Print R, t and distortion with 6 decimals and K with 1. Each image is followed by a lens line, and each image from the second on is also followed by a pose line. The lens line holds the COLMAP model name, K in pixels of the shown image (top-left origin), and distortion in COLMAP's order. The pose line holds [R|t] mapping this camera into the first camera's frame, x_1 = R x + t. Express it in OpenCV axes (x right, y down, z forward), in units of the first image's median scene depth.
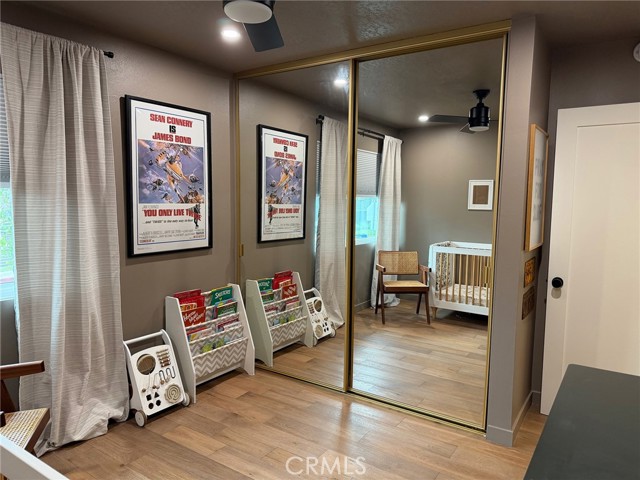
lens RADIAL K [[453.0, 0, 320.0], [0, 453.0, 240.0], [0, 0, 1]] dist [-0.008273, 0.000387]
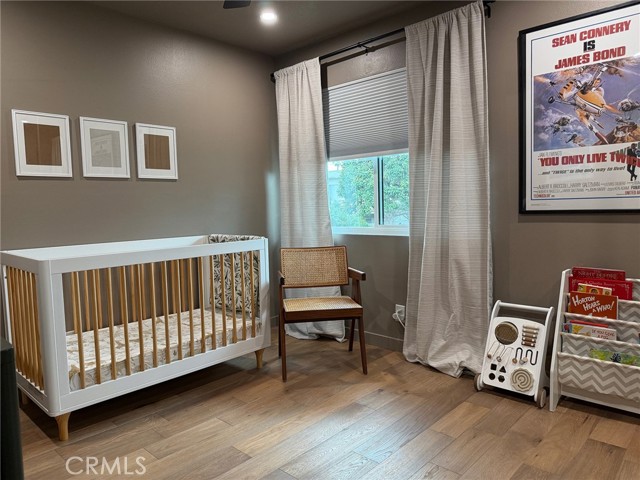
lens RADIAL K [[453.0, 0, 320.0], [0, 453.0, 240.0], [0, 0, 1]] dist [-0.008273, 0.000387]
pose [[-0.167324, 0.065363, -0.983733, 0.509270], [-0.068184, 0.994644, 0.077686, 0.046238], [0.983541, 0.080074, -0.161971, 0.726083]]
